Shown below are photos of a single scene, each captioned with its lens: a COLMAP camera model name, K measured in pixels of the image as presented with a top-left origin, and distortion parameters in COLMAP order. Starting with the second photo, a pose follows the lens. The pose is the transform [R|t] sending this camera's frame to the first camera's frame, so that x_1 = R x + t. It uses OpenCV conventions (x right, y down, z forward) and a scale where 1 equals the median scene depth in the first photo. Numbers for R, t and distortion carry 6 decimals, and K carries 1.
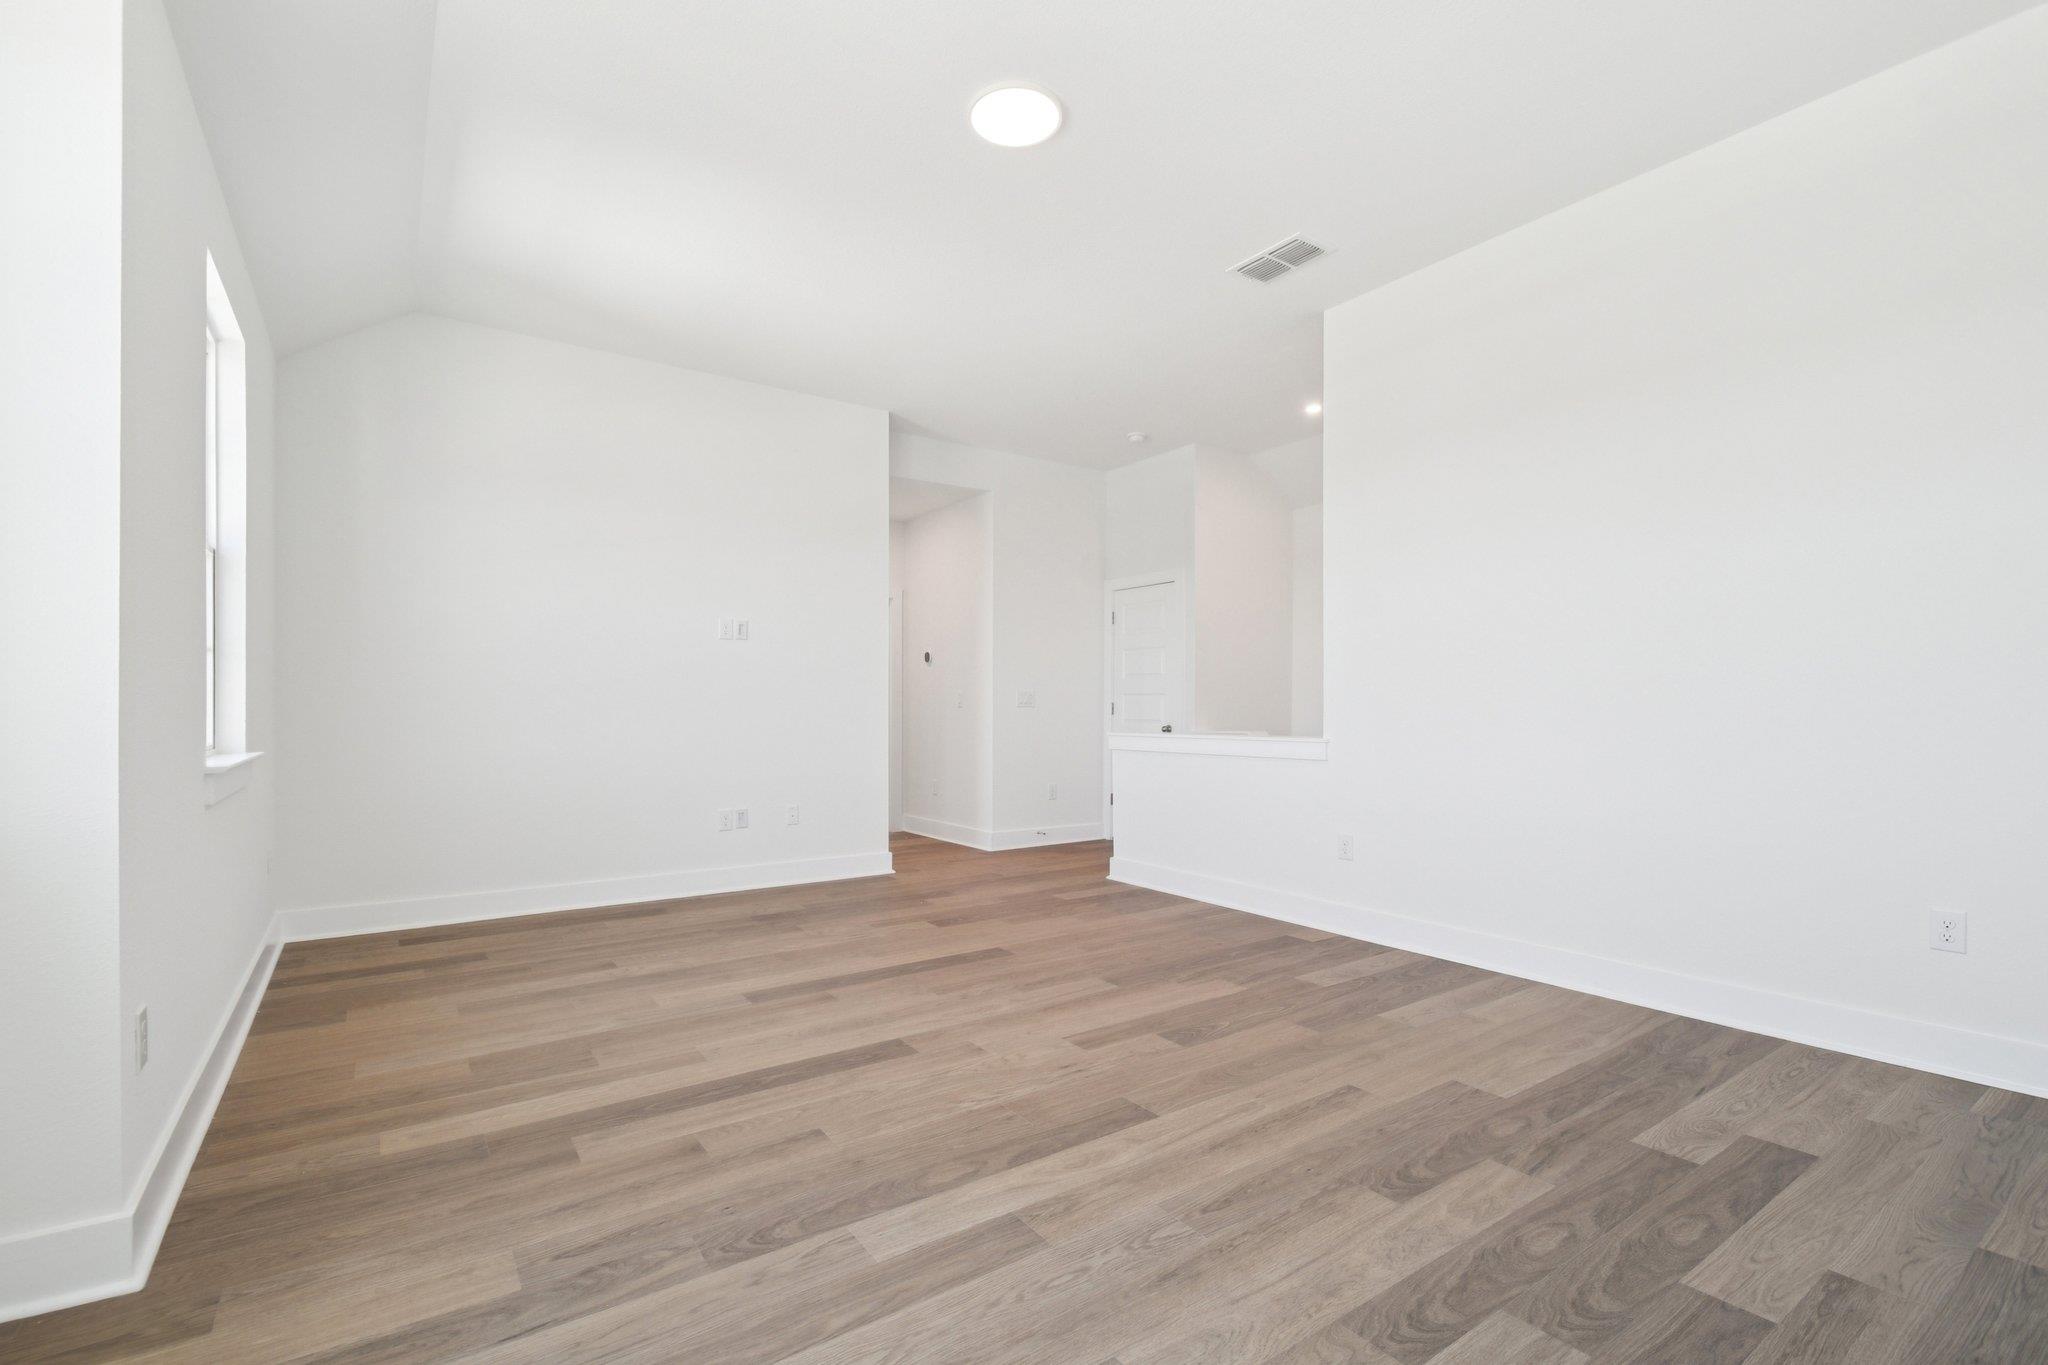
lens RADIAL K [[908.1, 0, 1019.9], [0, 908.1, 720.3], [0, 0, 1]] dist [0.017767, -0.025338]
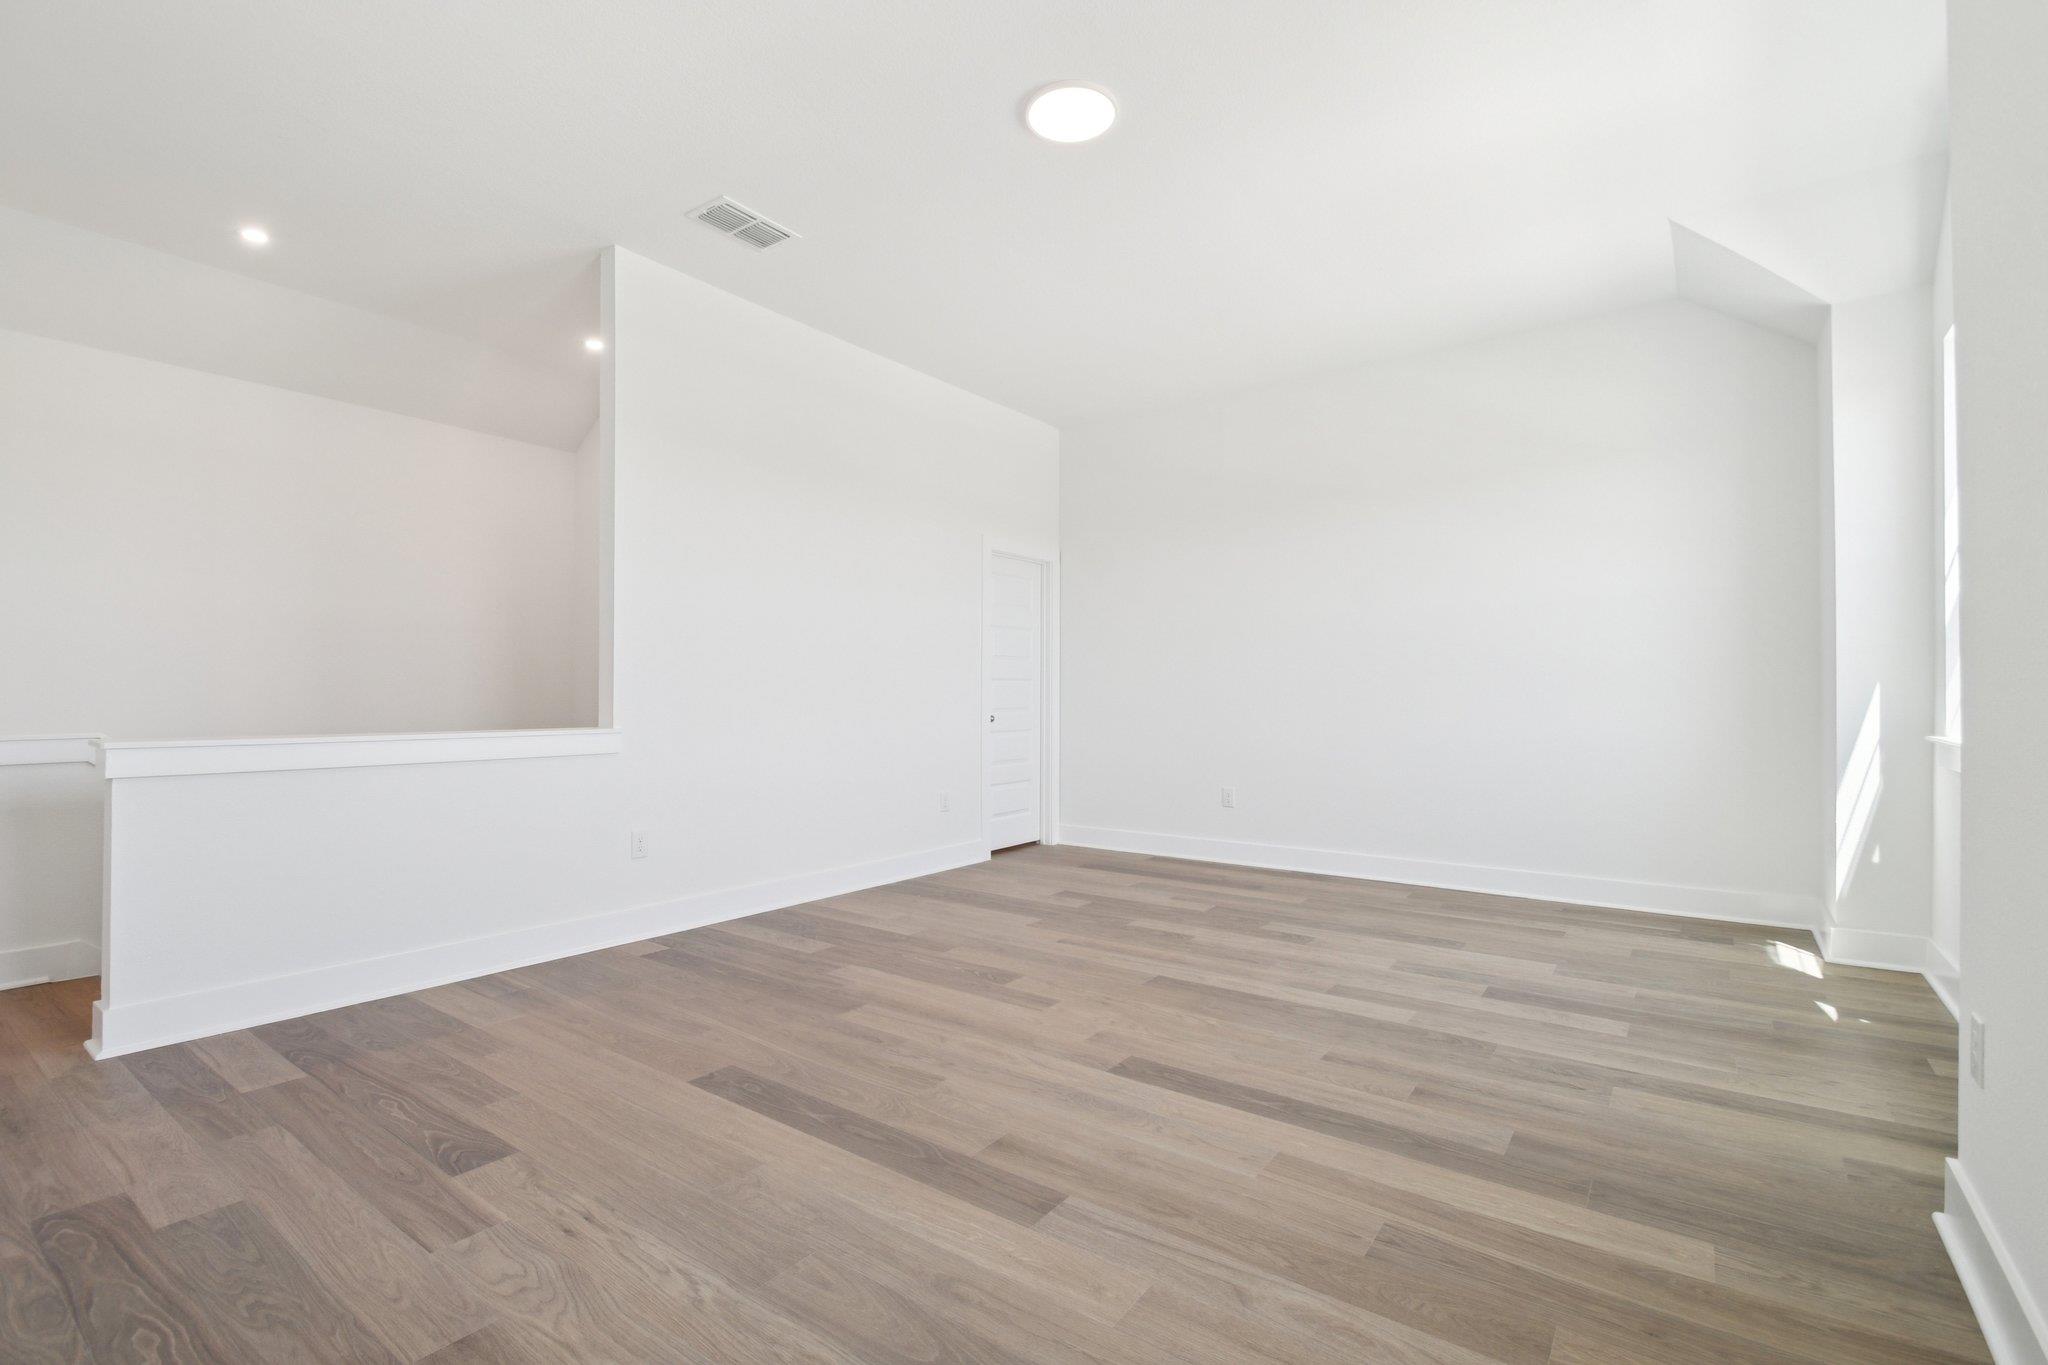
lens RADIAL K [[908.1, 0, 1019.9], [0, 908.1, 720.3], [0, 0, 1]] dist [0.017767, -0.025338]
pose [[-0.319174, -0.022835, 0.947421, -1.051241], [0.009953, 0.999574, 0.027446, -0.013272], [-0.947644, 0.018190, -0.318810, 1.532312]]
